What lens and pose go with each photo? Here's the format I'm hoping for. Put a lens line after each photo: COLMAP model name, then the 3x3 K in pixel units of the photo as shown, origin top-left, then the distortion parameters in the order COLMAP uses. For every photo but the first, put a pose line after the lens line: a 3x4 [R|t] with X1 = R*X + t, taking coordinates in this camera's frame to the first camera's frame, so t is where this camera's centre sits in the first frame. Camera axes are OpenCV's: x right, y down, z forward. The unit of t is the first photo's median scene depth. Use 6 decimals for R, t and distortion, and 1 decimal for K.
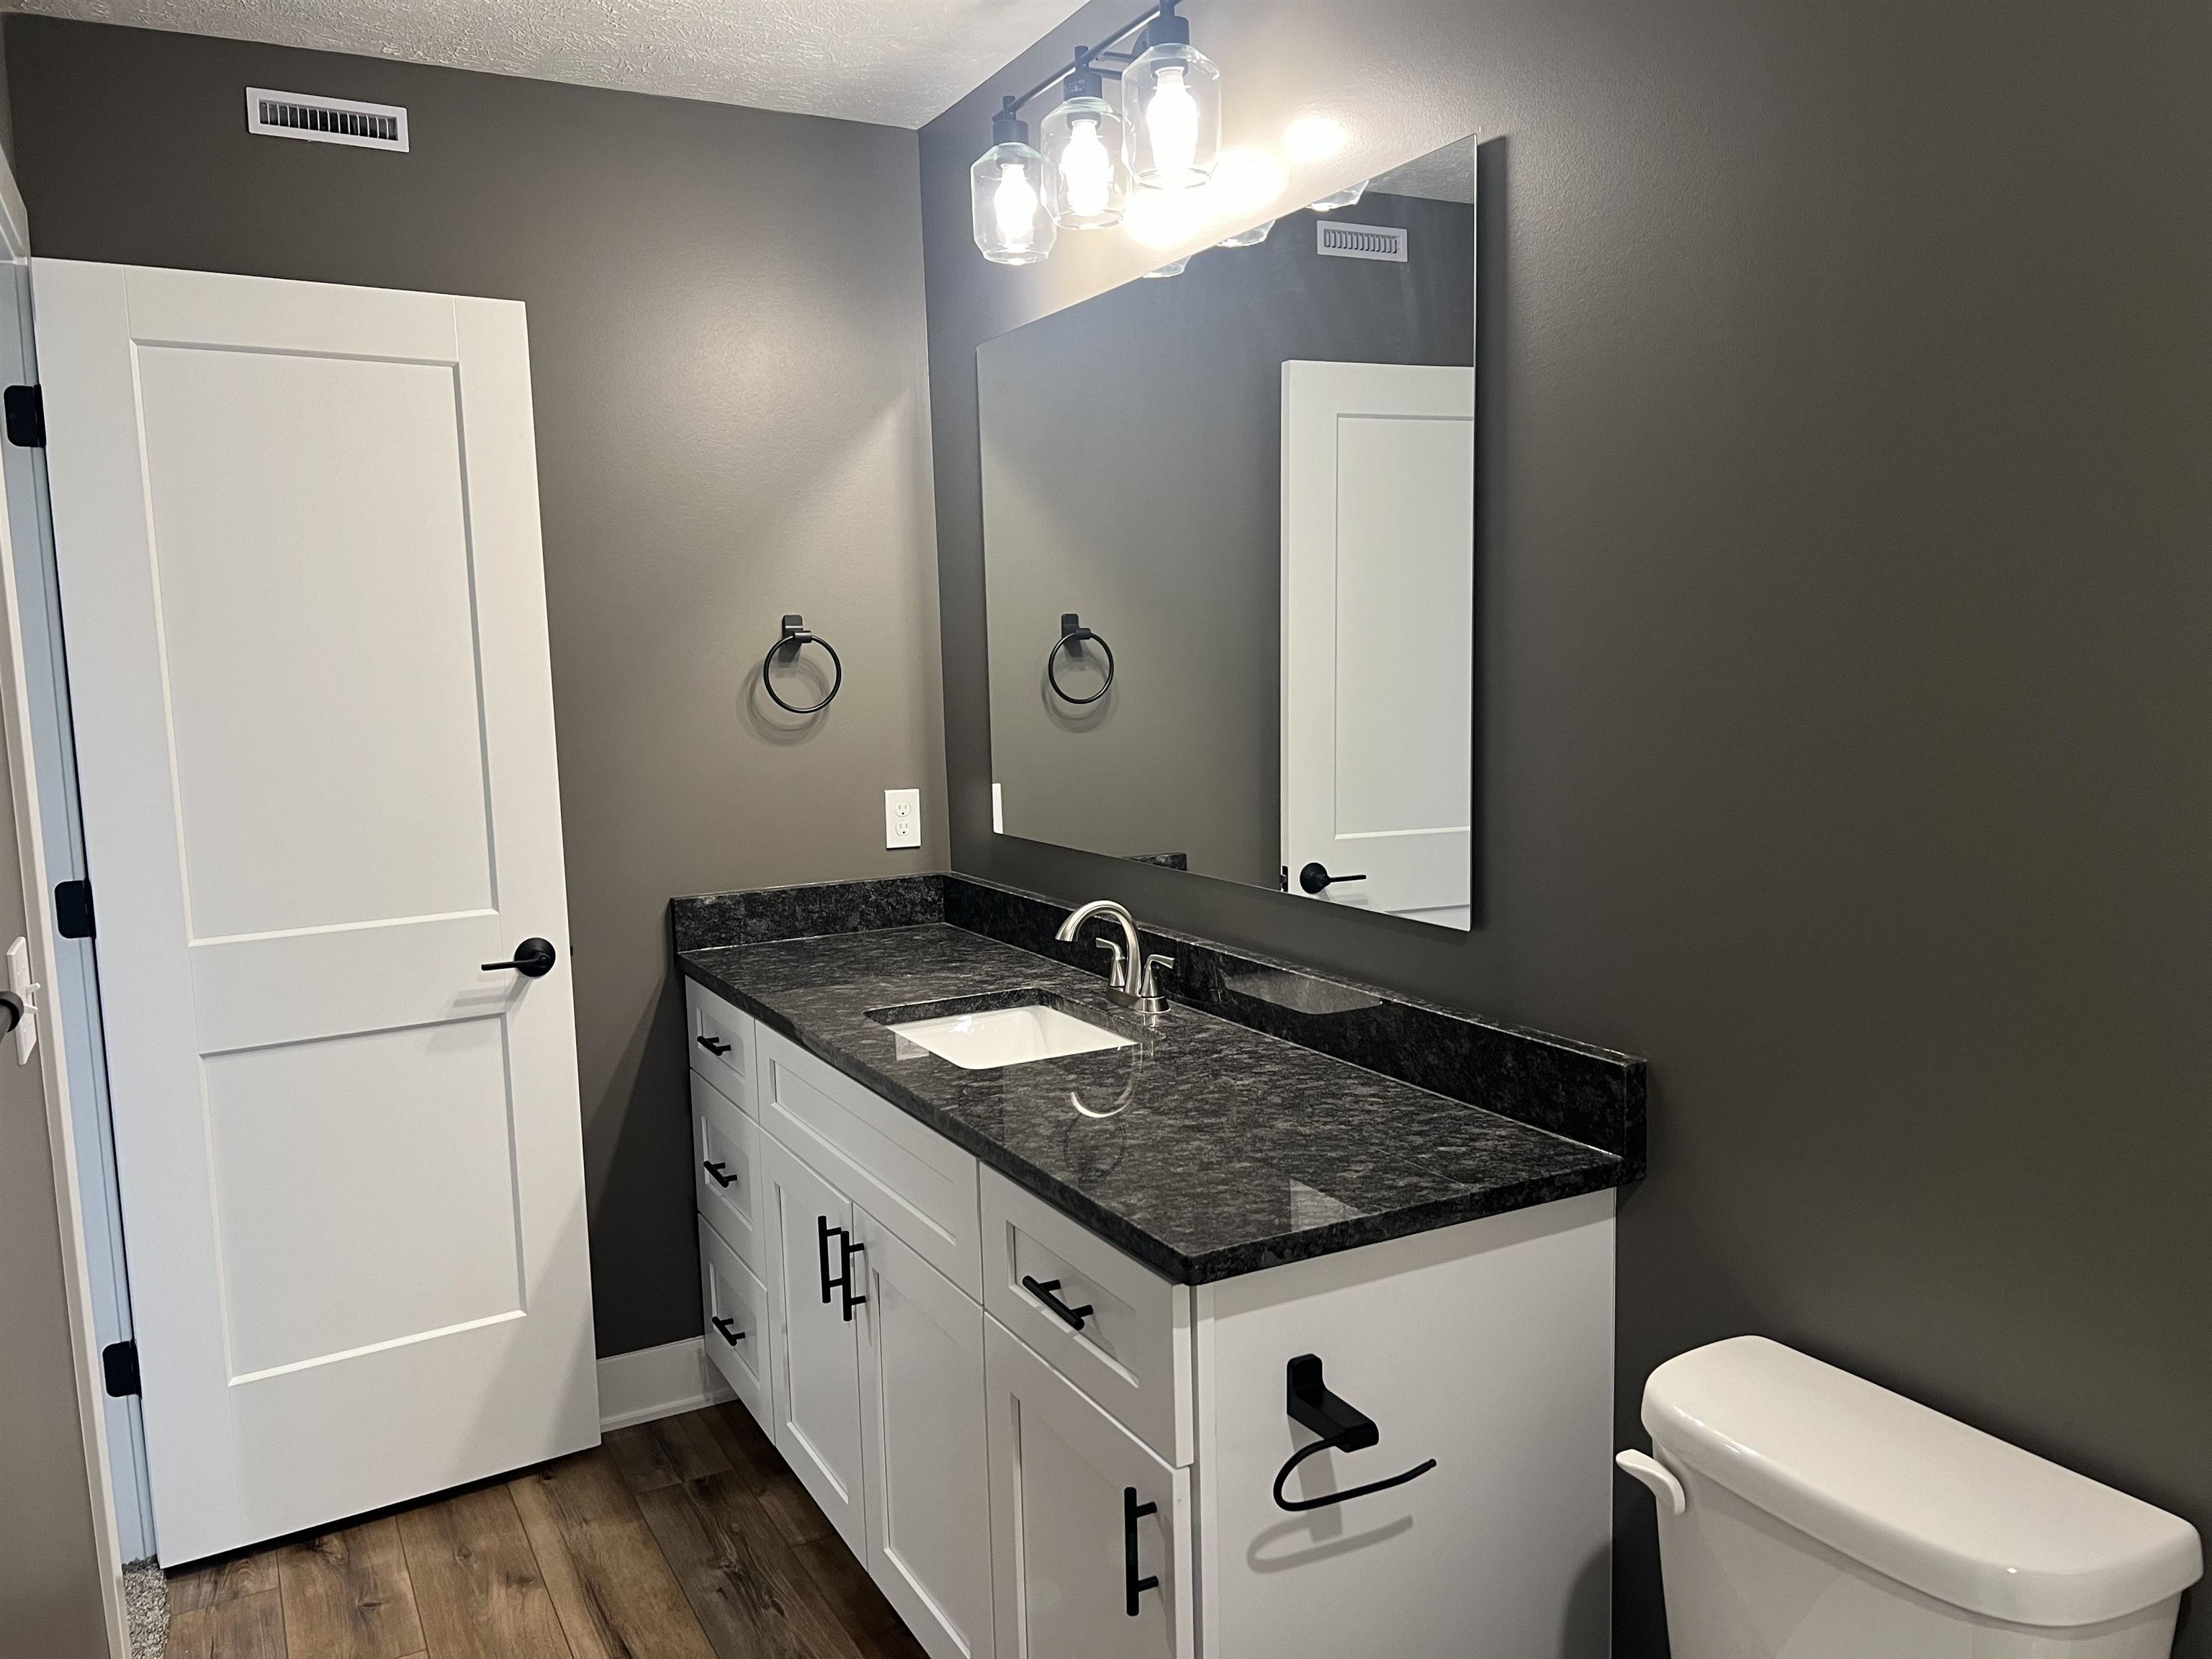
lens RADIAL K [[1663.3, 0, 1108.8], [0, 1663.3, 834.2], [0, 0, 1]] dist [0.055826, -0.063025]
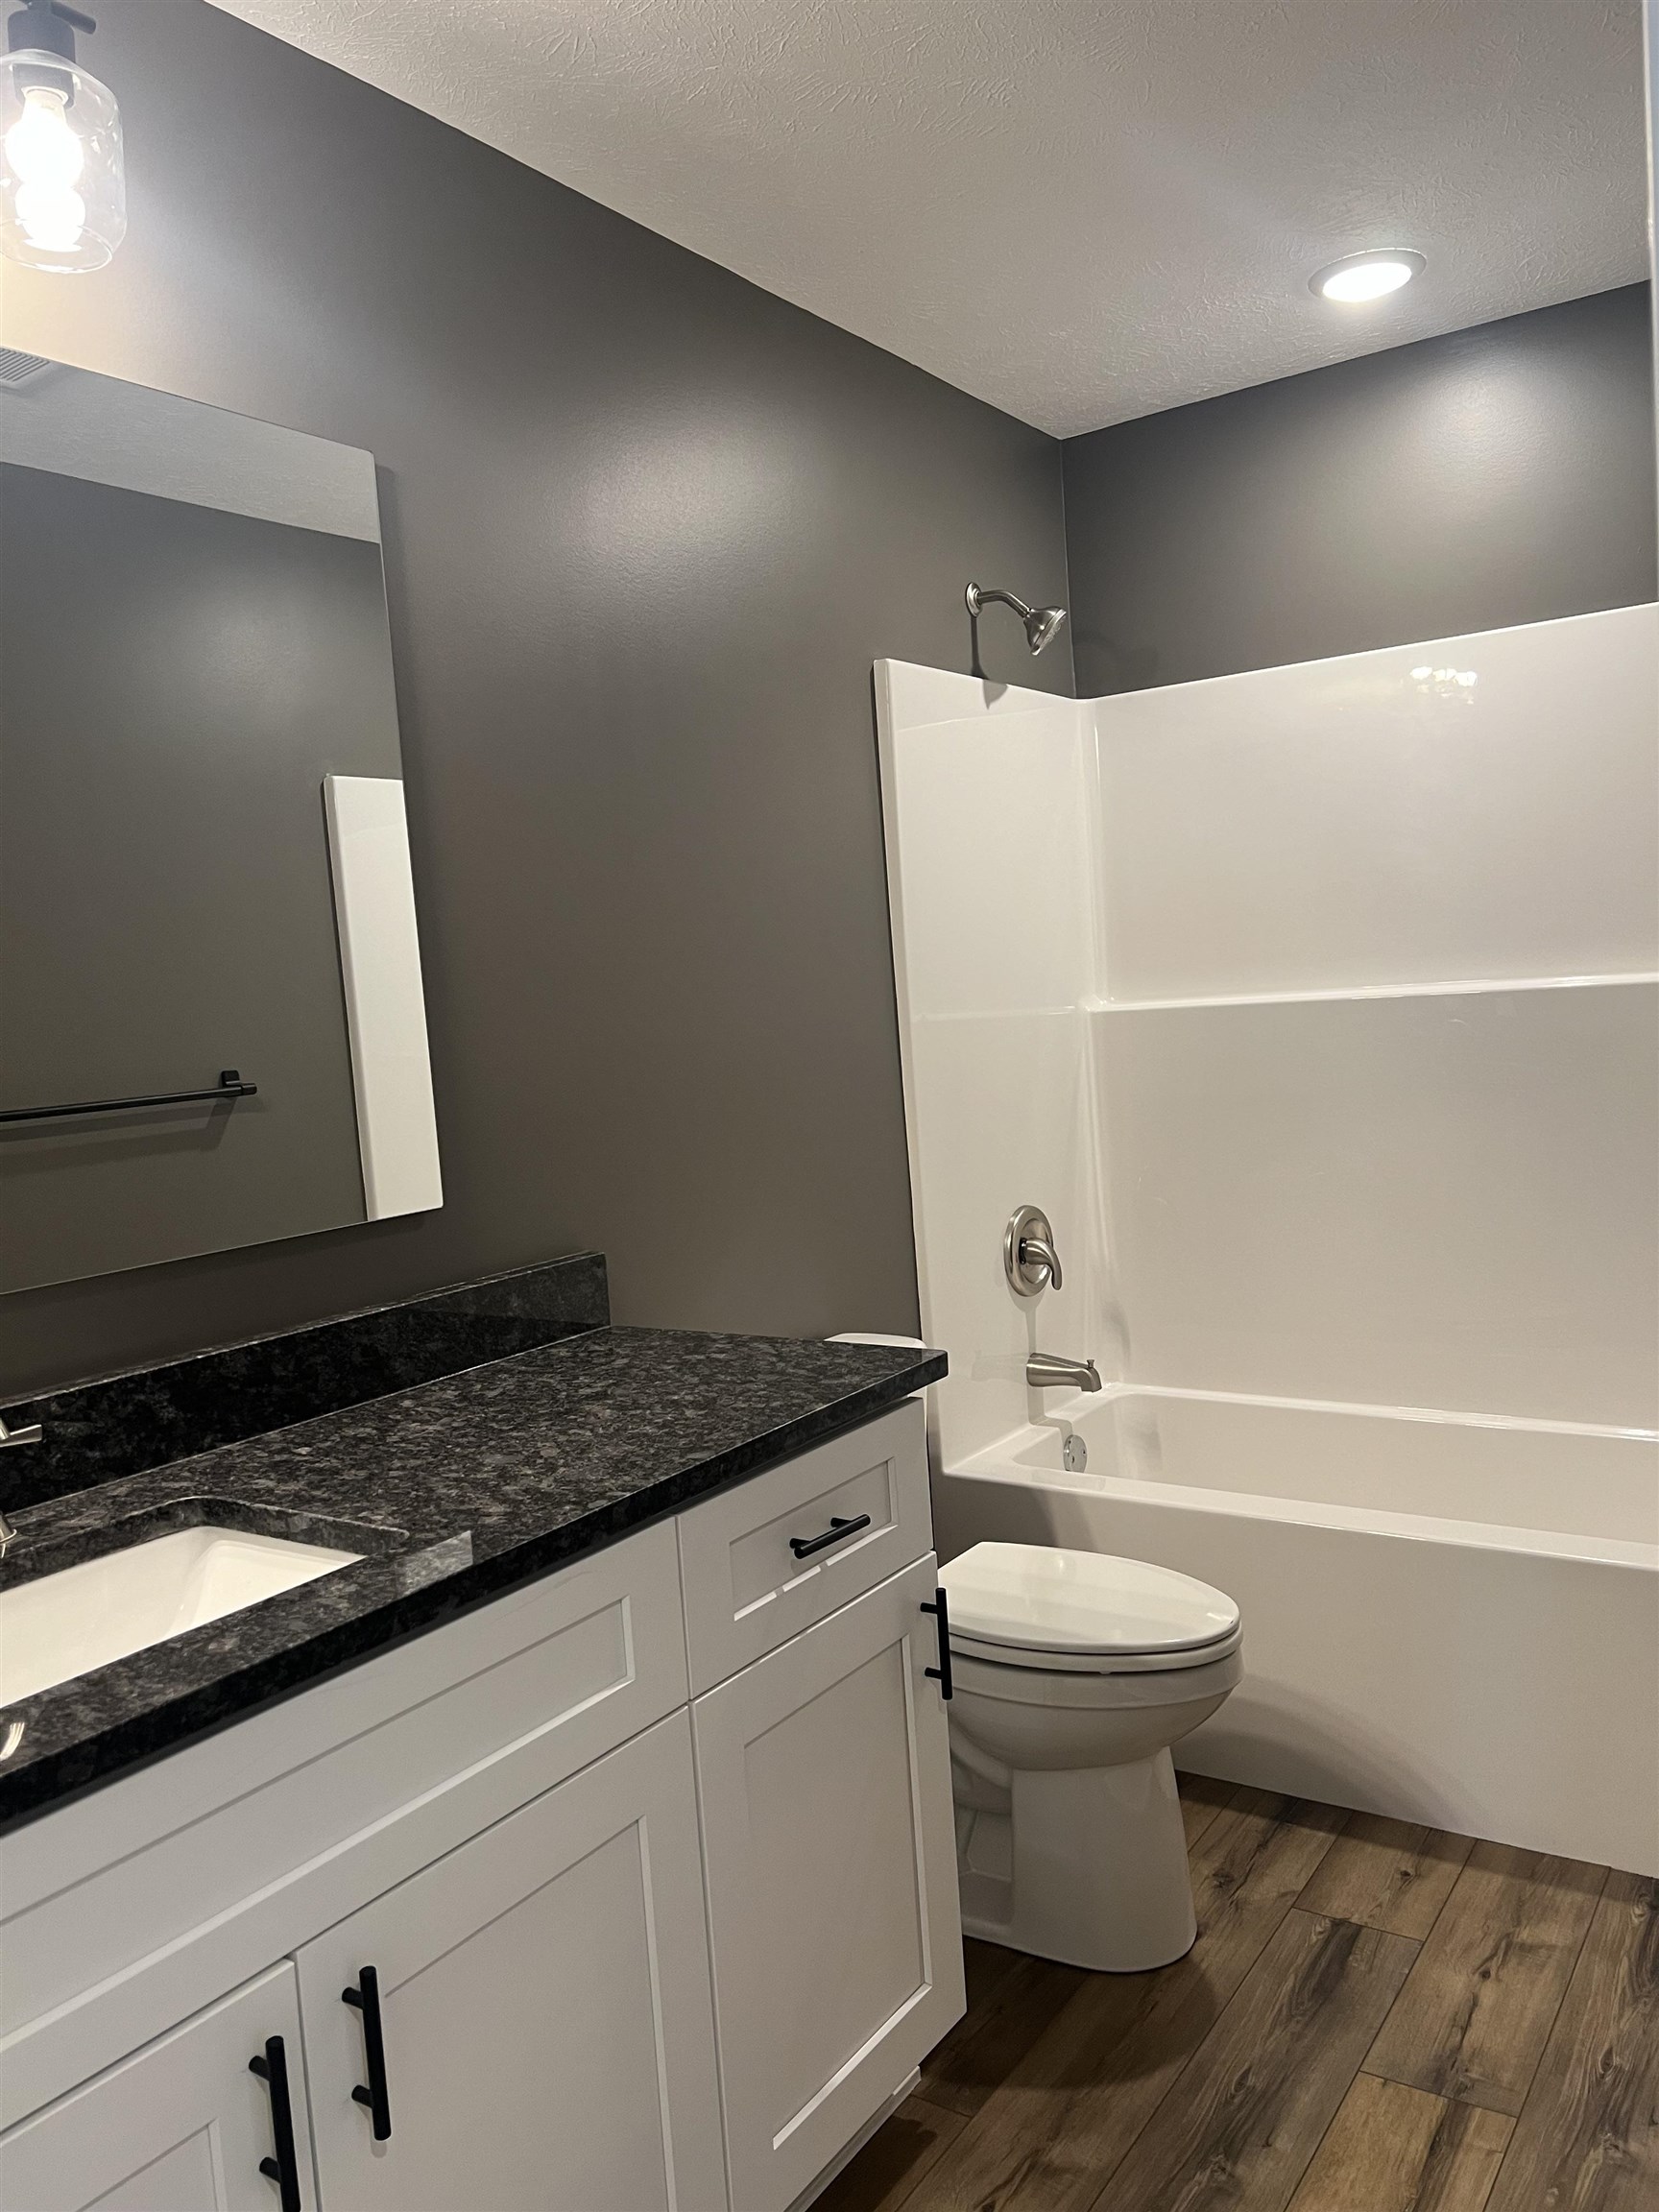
lens RADIAL K [[1663.3, 0, 828.3], [0, 1663.3, 1109.9], [0, 0, 1]] dist [0.055826, -0.063025]
pose [[-0.456914, -0.015890, 0.889369, -0.794504], [0.178447, 0.977877, 0.109149, -0.069908], [-0.871427, 0.208577, -0.443970, 1.201445]]
